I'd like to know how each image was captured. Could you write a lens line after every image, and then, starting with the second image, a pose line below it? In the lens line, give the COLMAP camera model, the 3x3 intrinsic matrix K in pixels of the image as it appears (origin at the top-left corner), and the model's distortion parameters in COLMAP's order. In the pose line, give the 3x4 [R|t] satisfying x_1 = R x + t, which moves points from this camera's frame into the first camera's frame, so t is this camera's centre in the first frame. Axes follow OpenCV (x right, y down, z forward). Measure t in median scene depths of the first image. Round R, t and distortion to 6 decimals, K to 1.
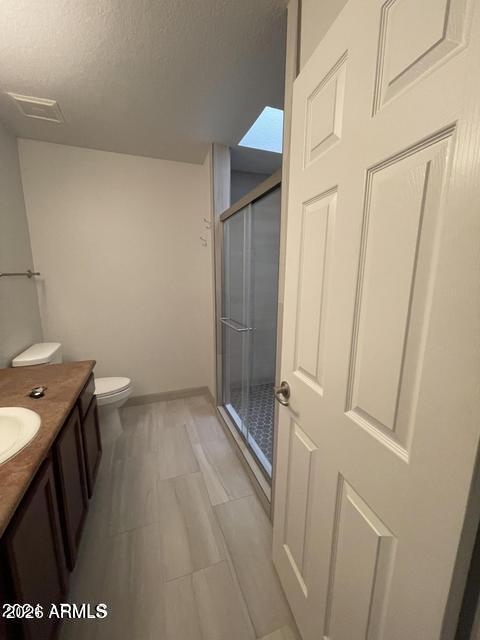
lens RADIAL K [[258.2, 0, 240.0], [0, 258.2, 320.0], [0, 0, 1]] dist [0.002280, 0.000301]
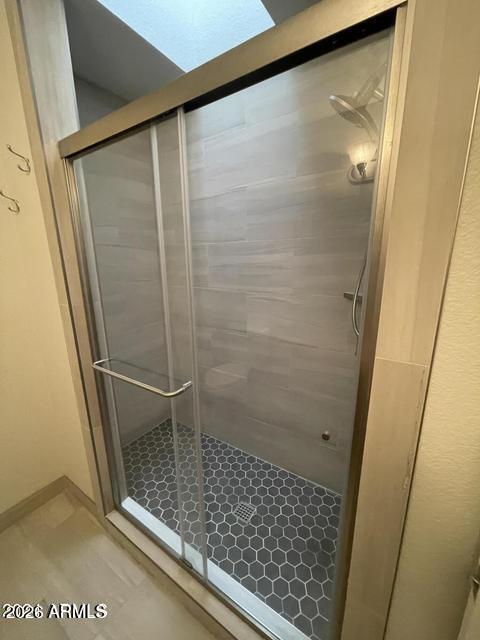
lens RADIAL K [[258.2, 0, 240.0], [0, 258.2, 320.0], [0, 0, 1]] dist [0.002280, 0.000301]
pose [[0.798688, -0.160729, 0.579883, -0.123255], [0.128655, 0.986996, 0.096370, -0.103623], [-0.587831, -0.002365, 0.808980, 0.427595]]
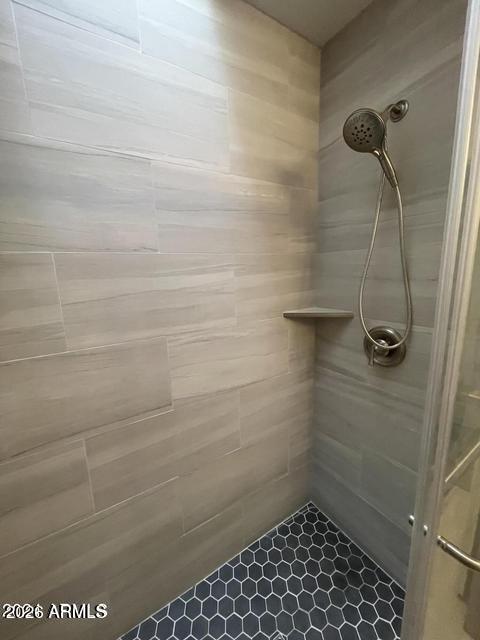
lens RADIAL K [[258.2, 0, 240.0], [0, 258.2, 320.0], [0, 0, 1]] dist [0.002280, 0.000301]
pose [[-0.218416, -0.189176, 0.957343, -0.116196], [0.196628, 0.952377, 0.233055, -0.150690], [-0.955841, 0.239143, -0.170818, 0.653807]]
